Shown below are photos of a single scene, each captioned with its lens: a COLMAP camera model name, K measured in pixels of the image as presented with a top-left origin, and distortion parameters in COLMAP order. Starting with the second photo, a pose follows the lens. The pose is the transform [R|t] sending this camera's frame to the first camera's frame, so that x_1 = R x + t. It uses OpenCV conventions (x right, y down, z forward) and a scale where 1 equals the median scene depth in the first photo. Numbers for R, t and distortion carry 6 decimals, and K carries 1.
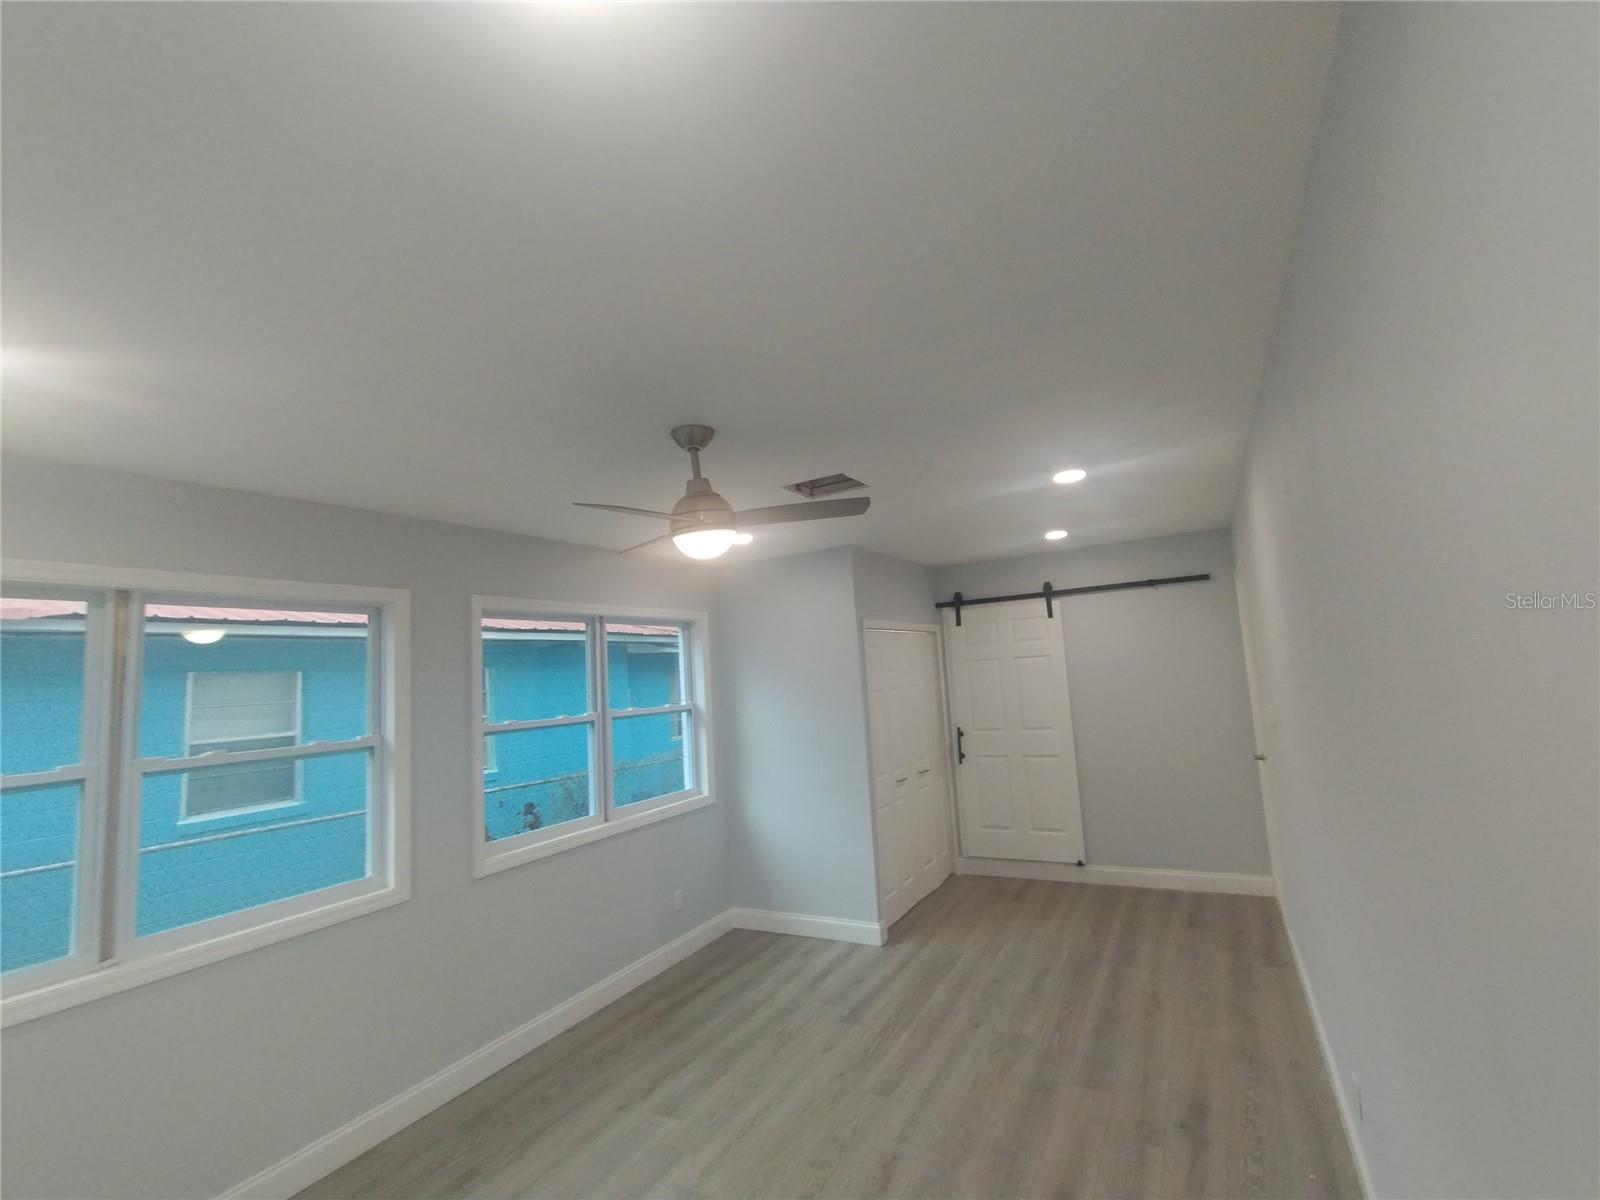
lens RADIAL K [[722.2, 0, 793.5], [0, 722.2, 598.2], [0, 0, 1]] dist [-0.004057, -0.000440]
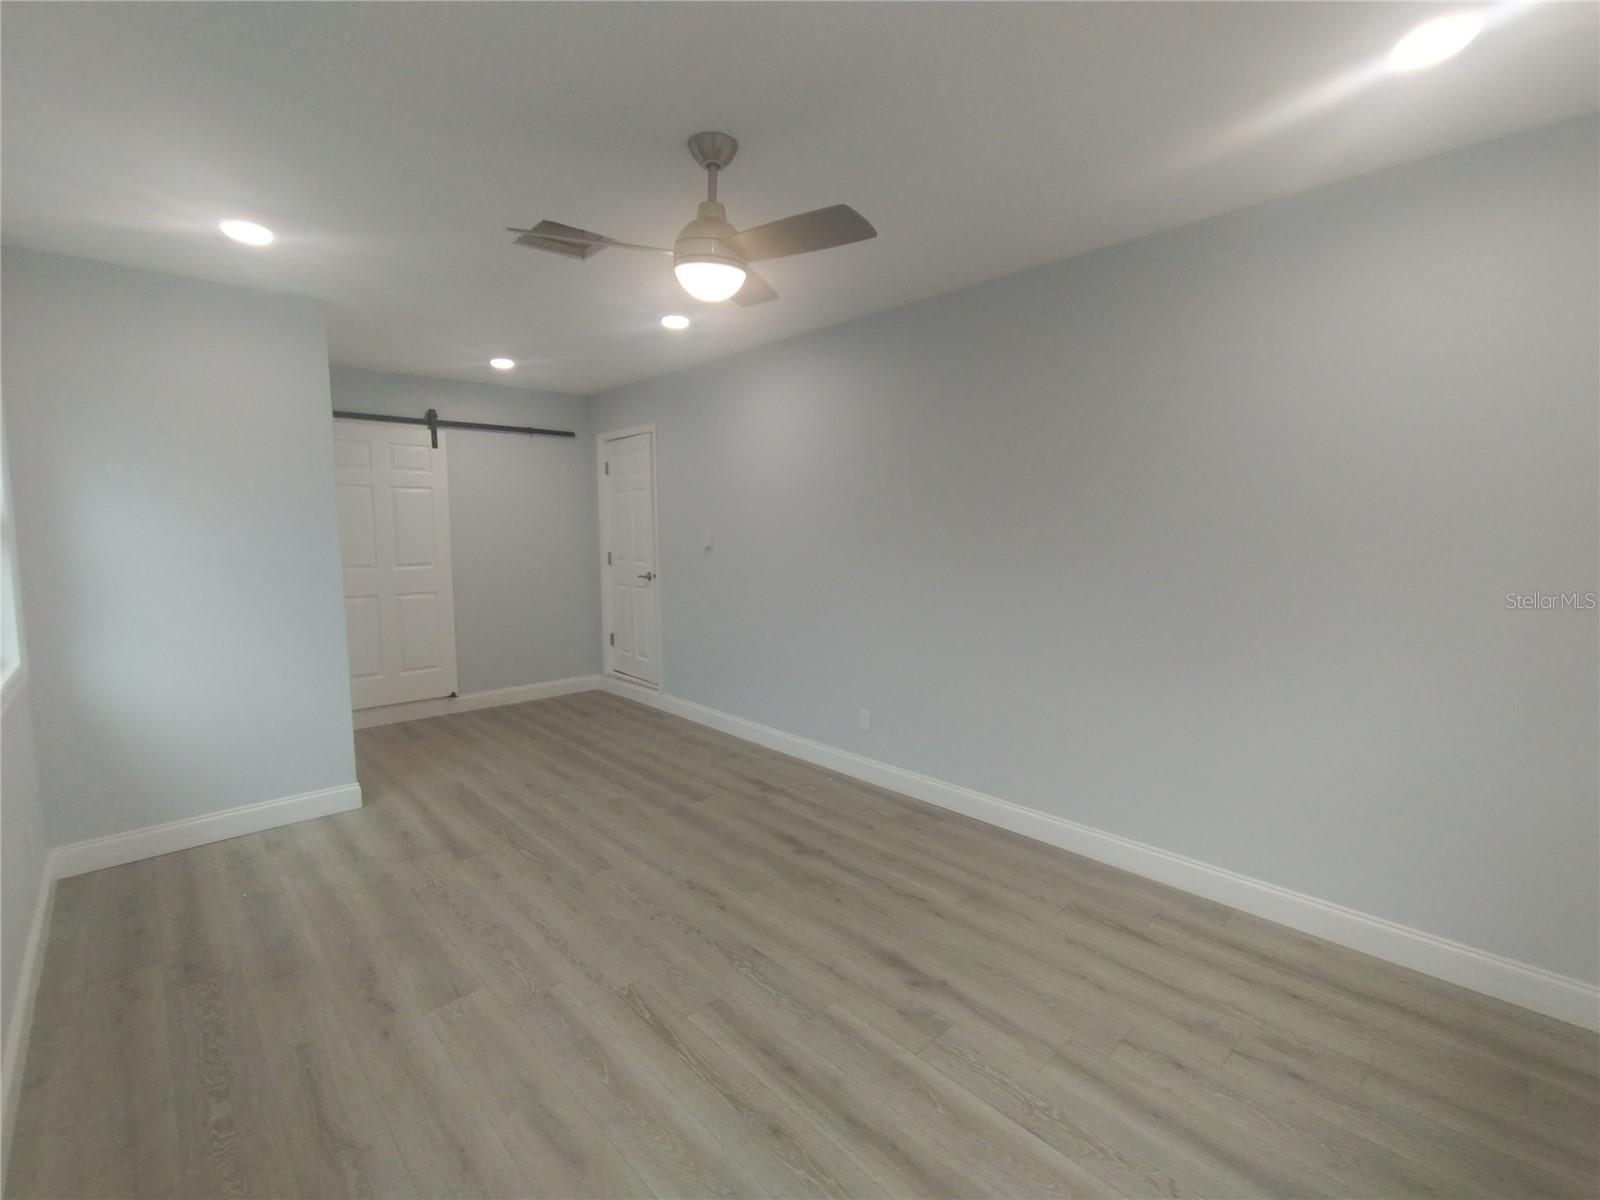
lens RADIAL K [[722.2, 0, 793.5], [0, 722.2, 598.2], [0, 0, 1]] dist [-0.004057, -0.000440]
pose [[0.306901, -0.029442, 0.951286, -0.576926], [-0.116994, 0.990774, 0.068408, 0.146382], [-0.944523, -0.132289, 0.300624, 0.355318]]
